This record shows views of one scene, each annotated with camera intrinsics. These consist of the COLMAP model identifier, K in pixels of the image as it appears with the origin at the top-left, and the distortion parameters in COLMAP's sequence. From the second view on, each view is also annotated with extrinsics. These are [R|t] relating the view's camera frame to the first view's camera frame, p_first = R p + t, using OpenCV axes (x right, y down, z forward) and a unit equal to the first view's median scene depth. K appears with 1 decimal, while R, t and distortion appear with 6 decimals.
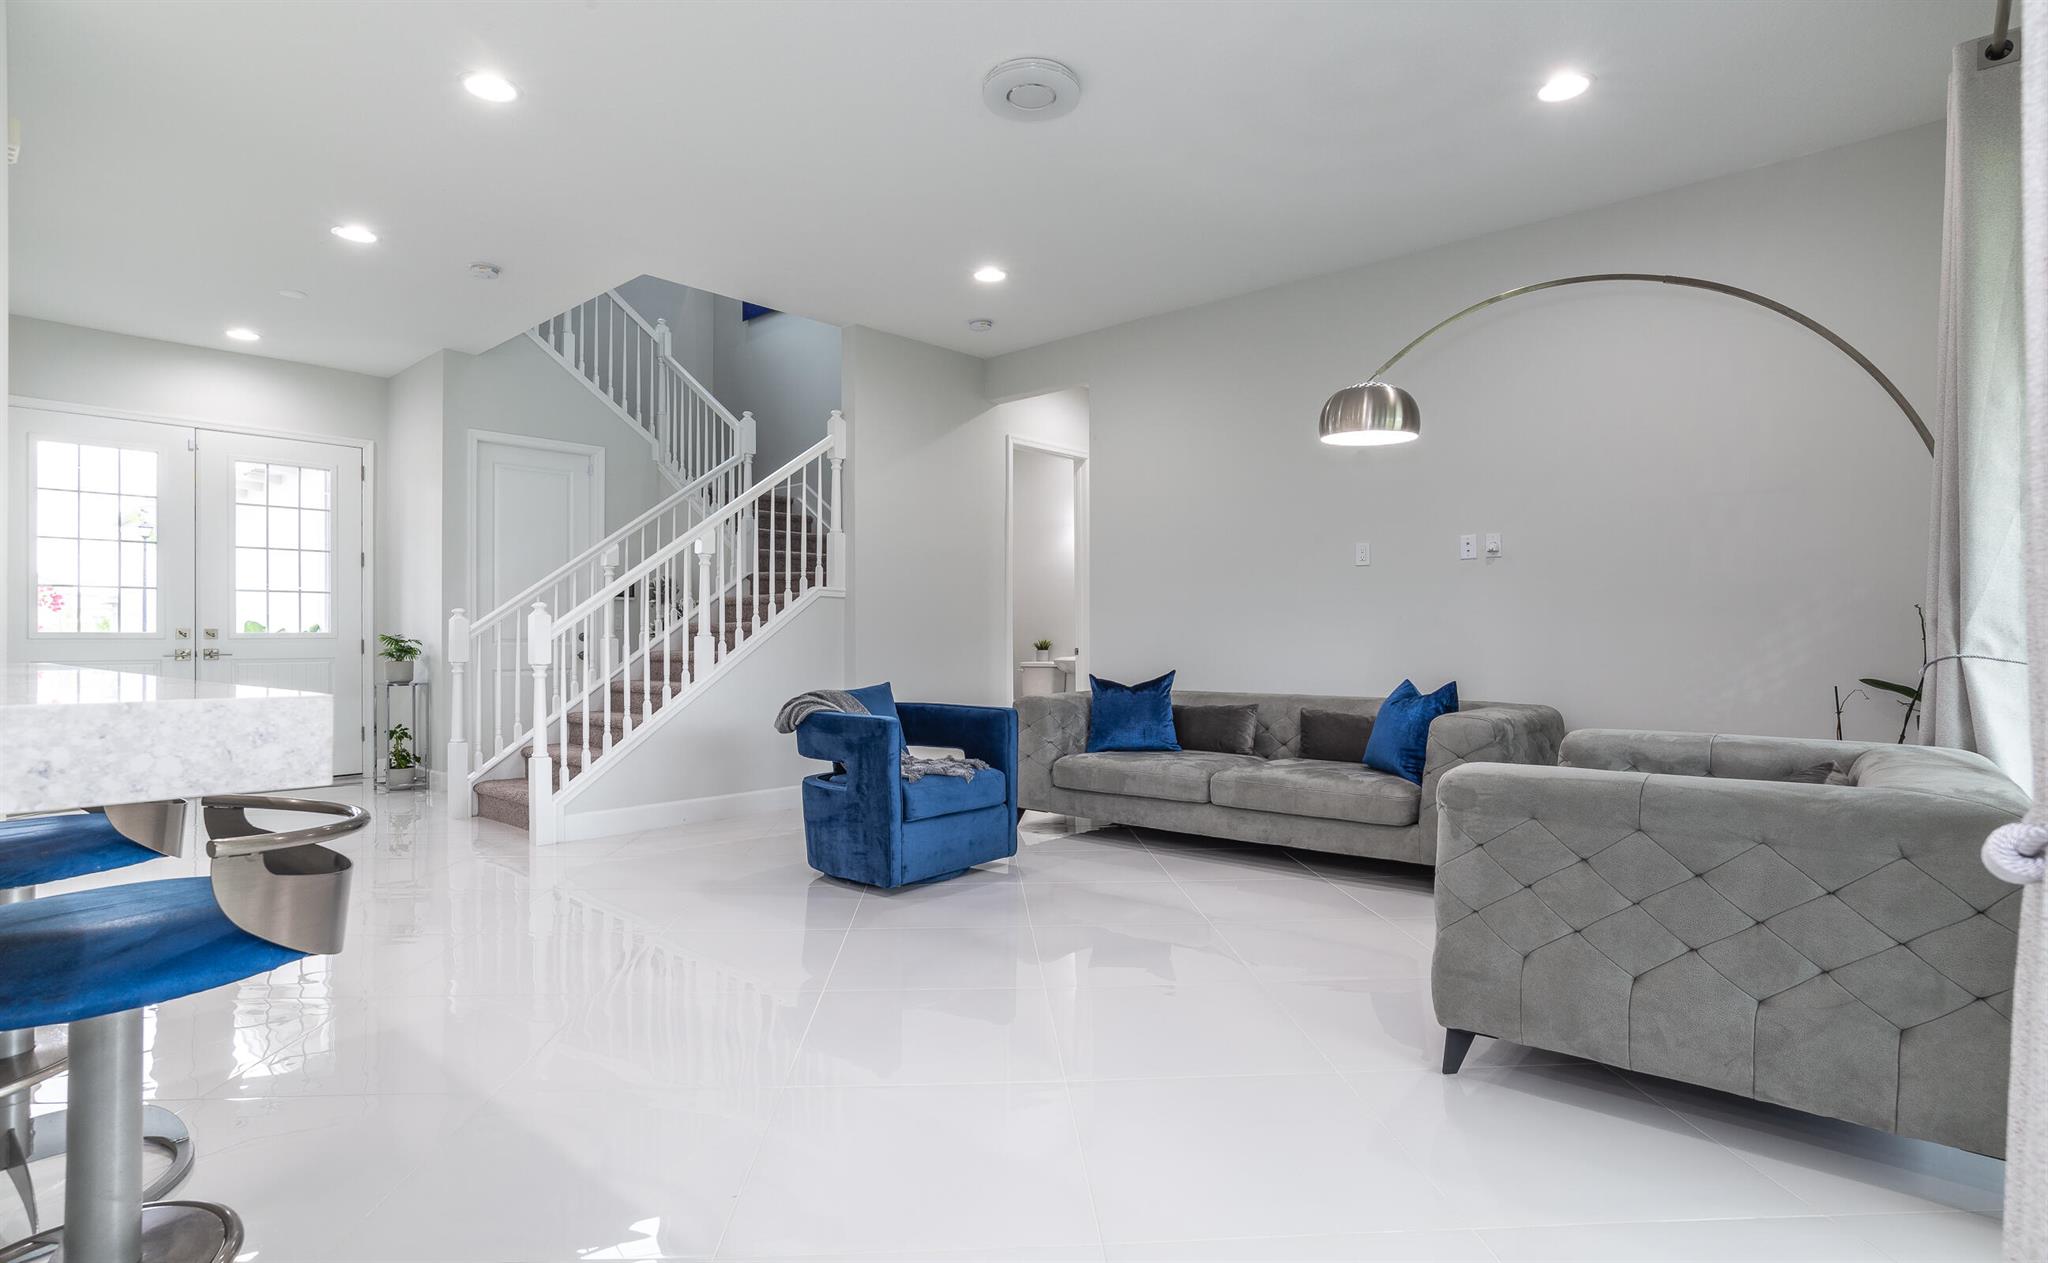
lens RADIAL K [[1032.5, 0, 1030.8], [0, 1032.5, 625.9], [0, 0, 1]] dist [-0.044484, 0.028135]
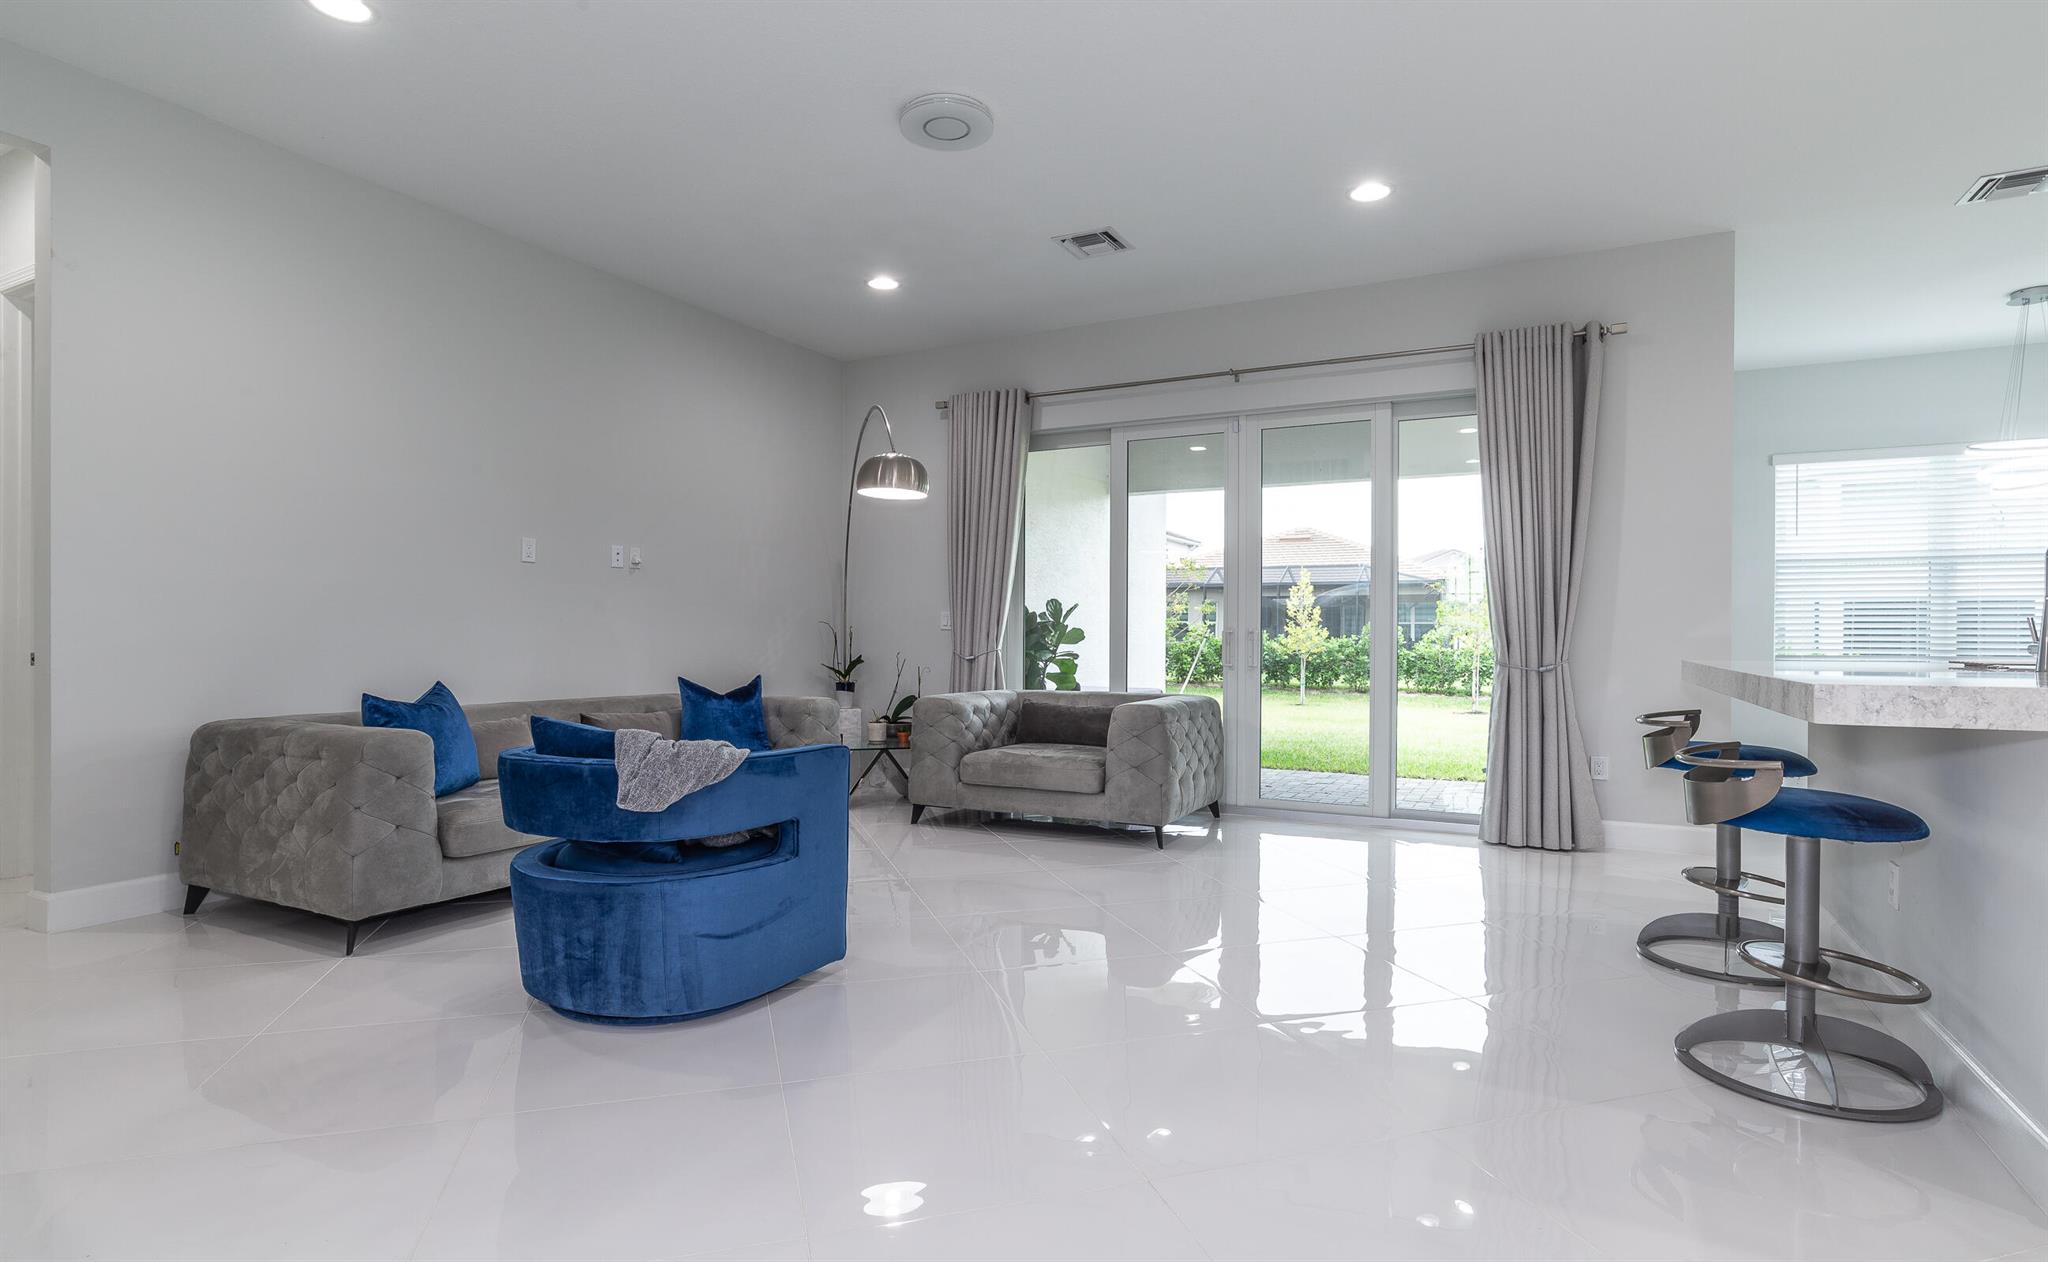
lens RADIAL K [[1032.5, 0, 1030.8], [0, 1032.5, 625.4], [0, 0, 1]] dist [-0.044484, 0.028135]
pose [[-0.252098, 0.011167, 0.967637, -0.603216], [-0.019944, 0.999661, -0.016733, 0.004637], [-0.967496, -0.023517, -0.251789, 0.688660]]
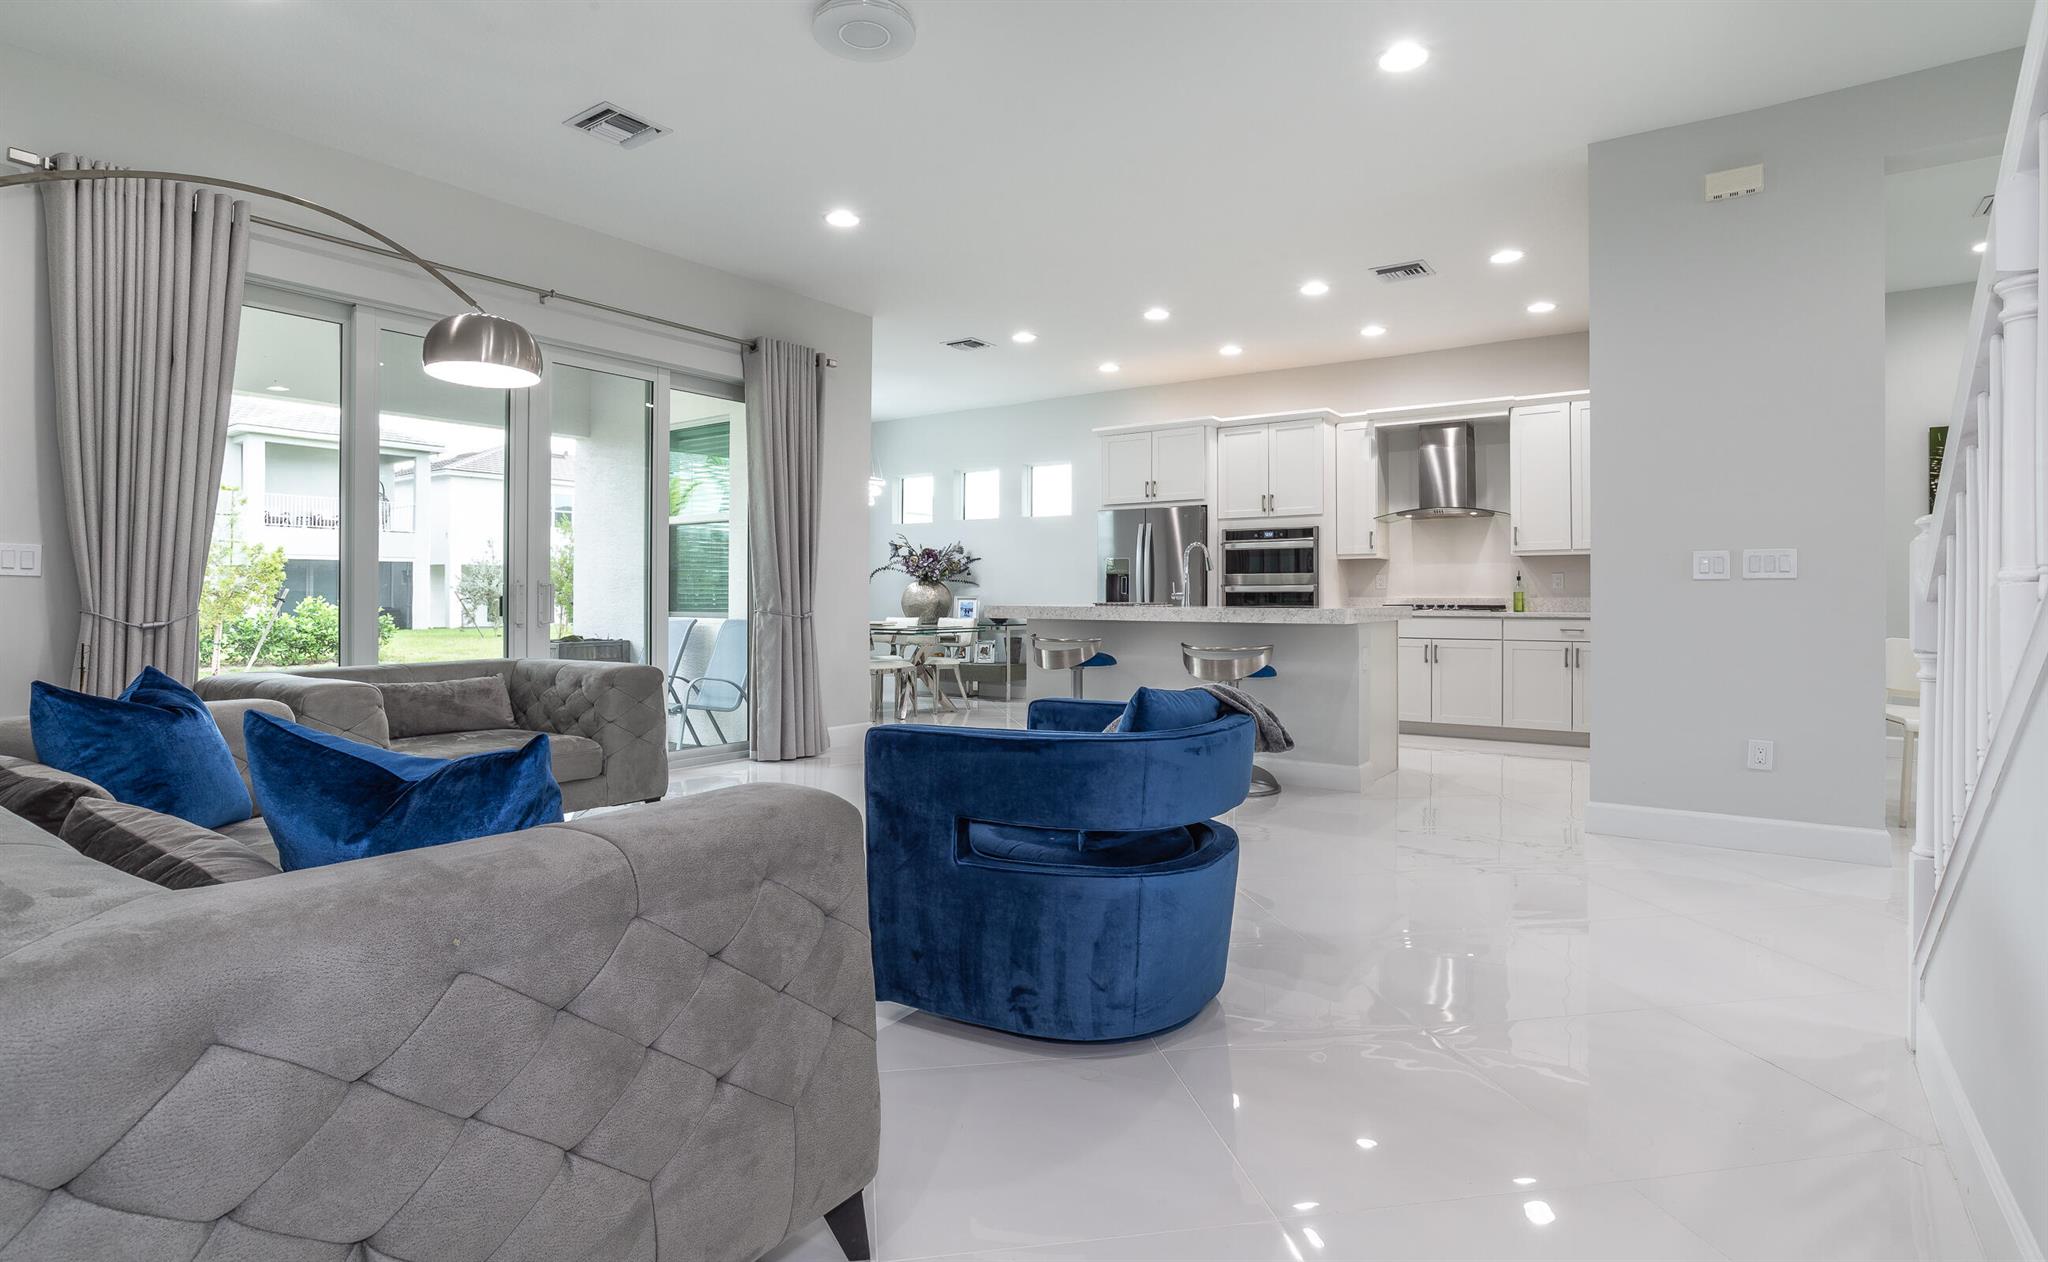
lens RADIAL K [[1023.2, 0, 1032.9], [0, 1023.2, 592.3], [0, 0, 1]] dist [-0.044797, 0.027867]
pose [[-0.992437, -0.000376, -0.122757, -0.018341], [0.002281, 0.999766, -0.021502, 0.016038], [0.122737, -0.021620, -0.992204, 1.144735]]
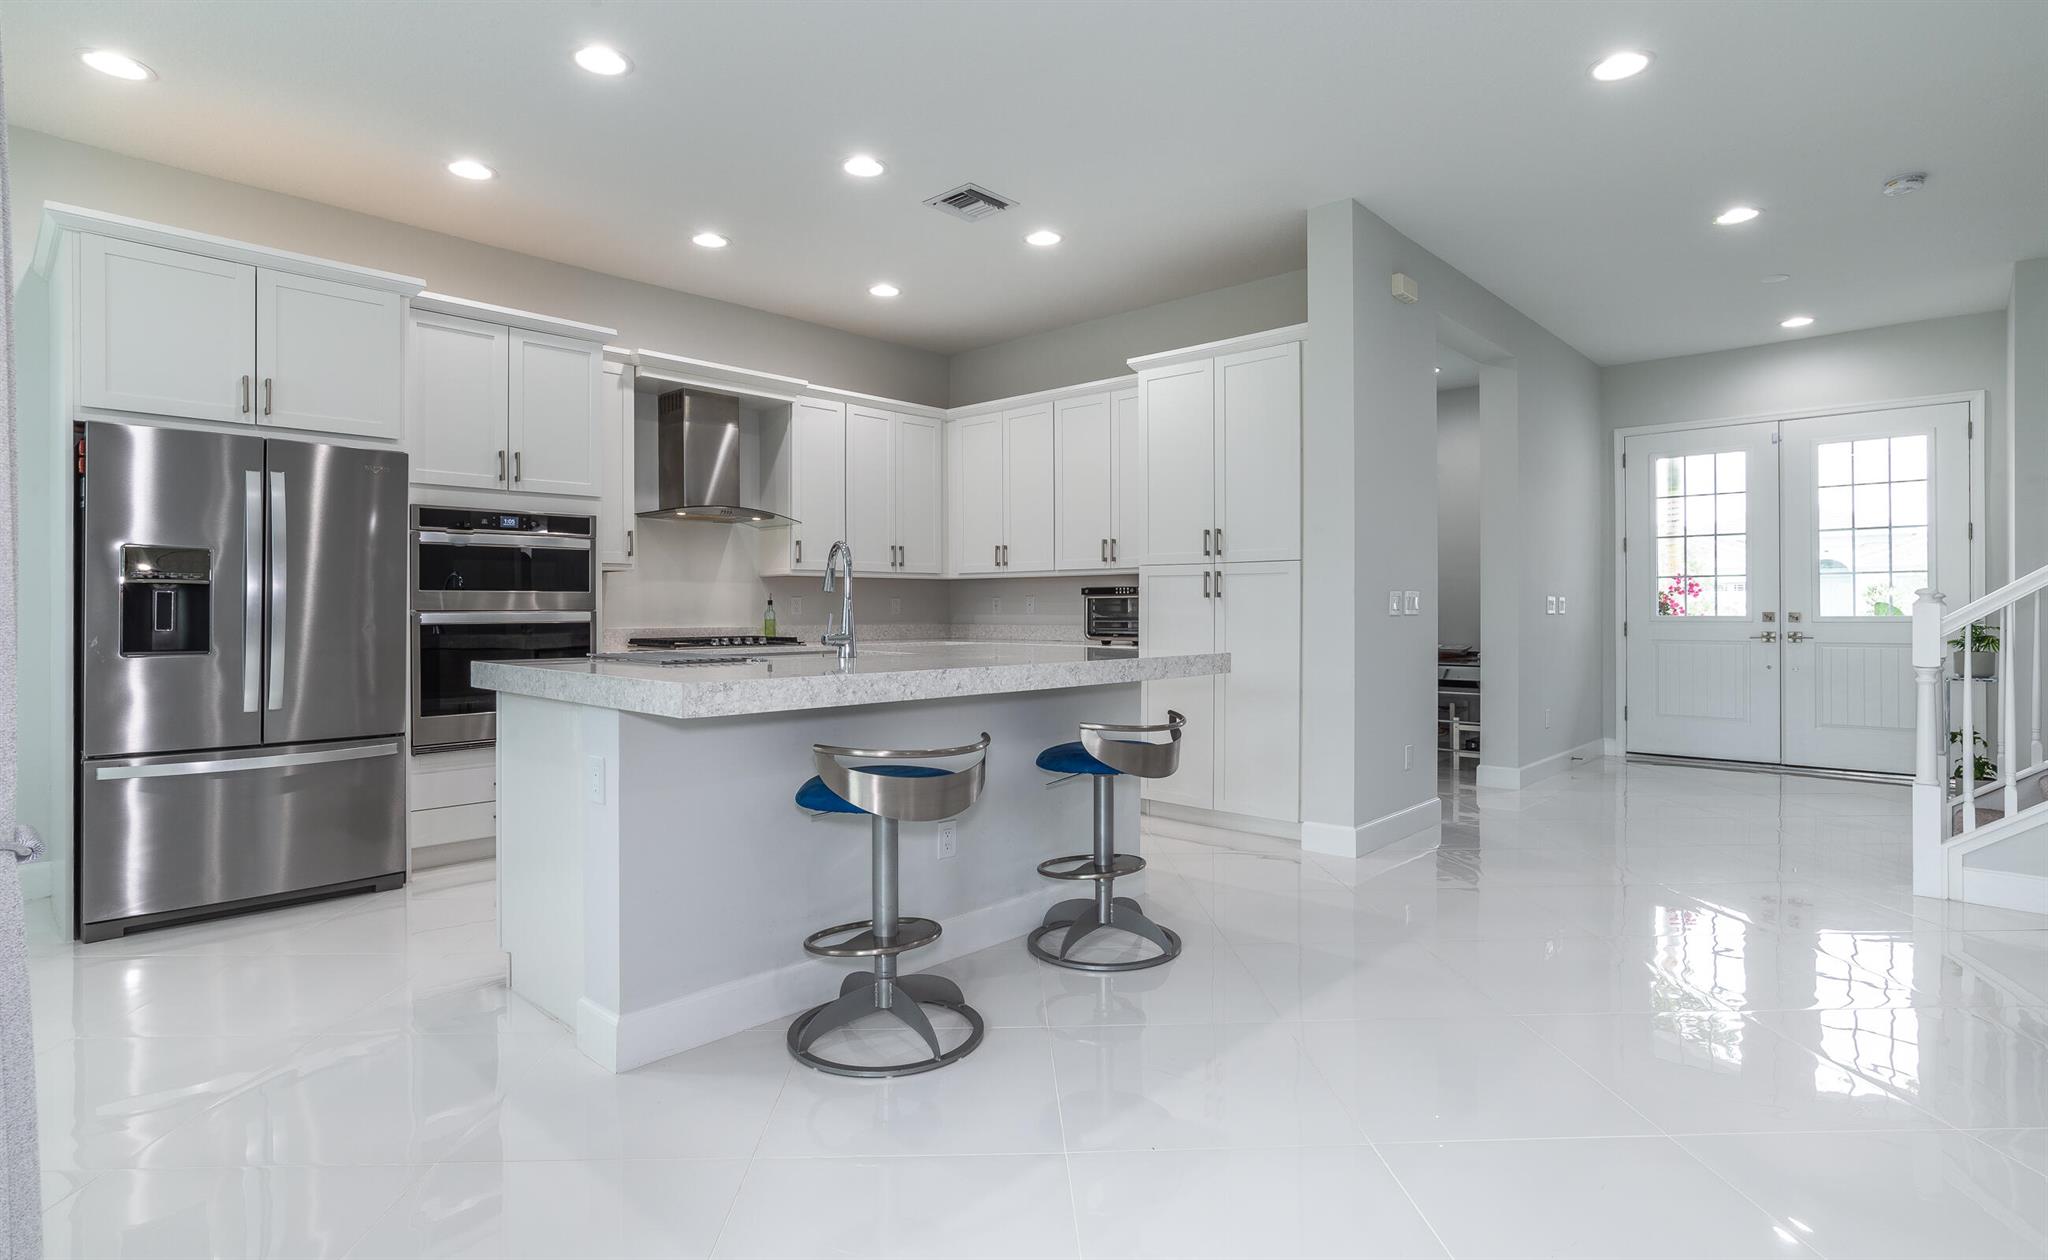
lens RADIAL K [[1025.3, 0, 1021.8], [0, 1025.3, 608.6], [0, 0, 1]] dist [-0.047357, 0.025282]
pose [[-0.021658, 0.000689, -0.999765, 0.255341], [0.017071, 0.999854, 0.000320, -0.016452], [0.999620, -0.017060, -0.021667, 0.263623]]
